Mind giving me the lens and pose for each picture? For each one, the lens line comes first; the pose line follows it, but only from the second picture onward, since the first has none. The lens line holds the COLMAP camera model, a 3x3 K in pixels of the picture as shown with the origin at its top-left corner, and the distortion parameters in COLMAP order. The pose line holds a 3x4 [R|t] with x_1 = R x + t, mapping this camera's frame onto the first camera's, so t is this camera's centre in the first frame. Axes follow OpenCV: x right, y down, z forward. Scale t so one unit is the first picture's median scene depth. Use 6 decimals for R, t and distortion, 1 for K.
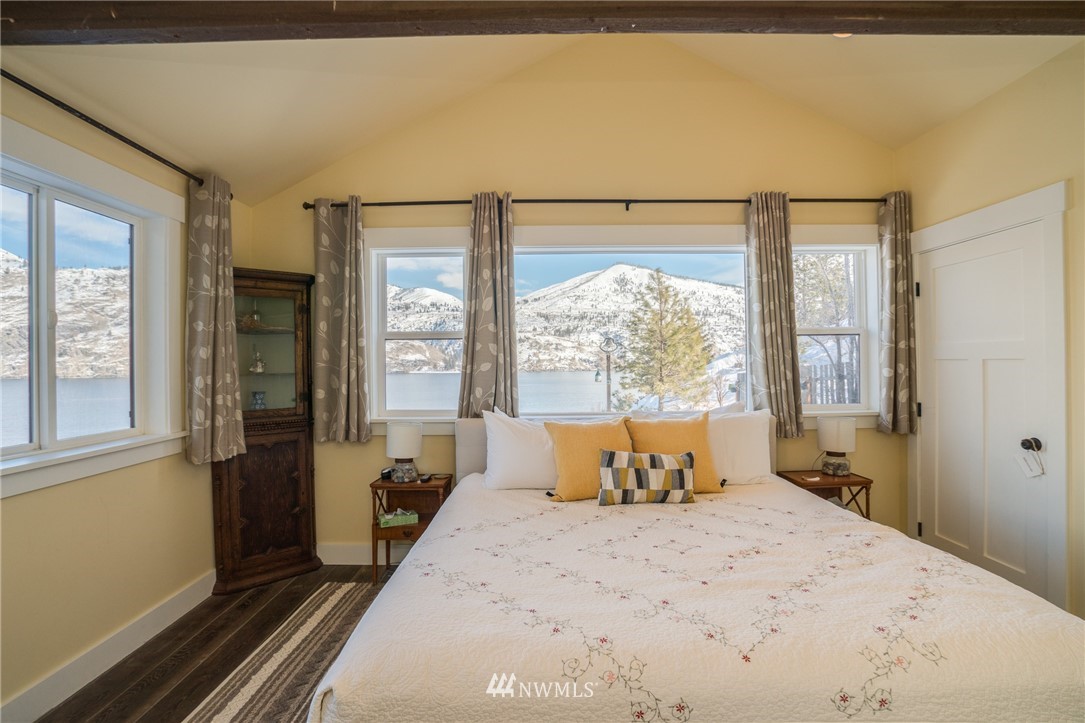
lens RADIAL K [[512.1, 0, 529.3], [0, 512.1, 360.3], [0, 0, 1]] dist [-0.069348, 0.032204]
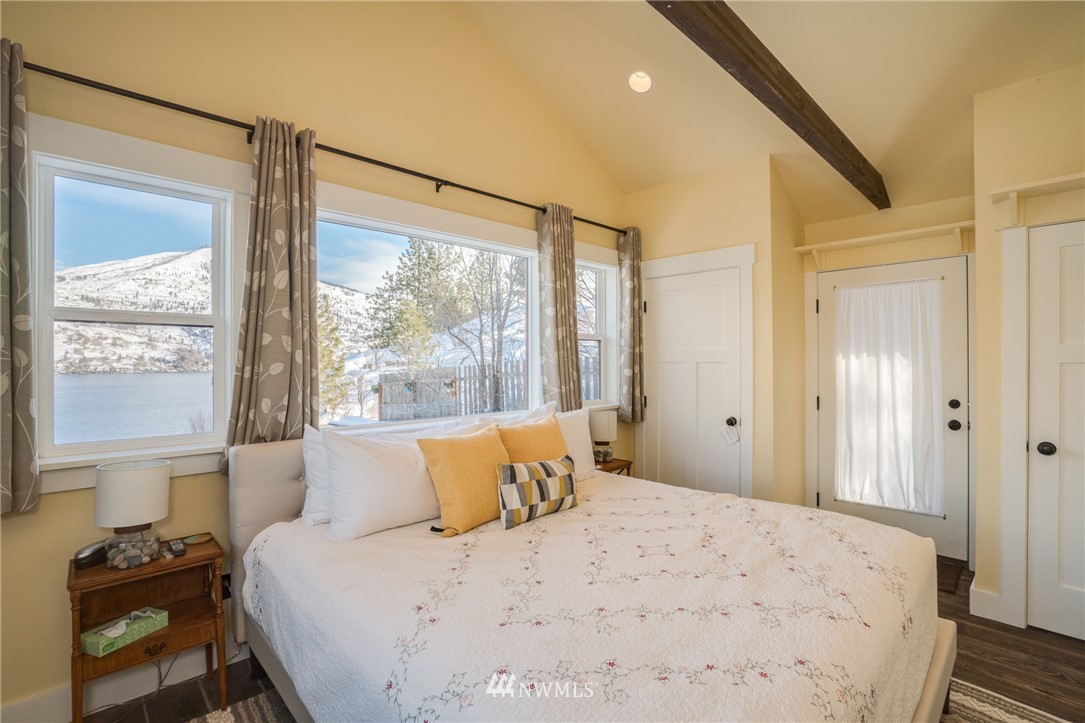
lens RADIAL K [[512.1, 0, 529.3], [0, 512.1, 360.3], [0, 0, 1]] dist [-0.069348, 0.032204]
pose [[0.708611, 0.008761, 0.705545, -0.339439], [-0.007776, 0.999959, -0.004608, 0.002045], [-0.705556, -0.002221, 0.708650, 0.276952]]
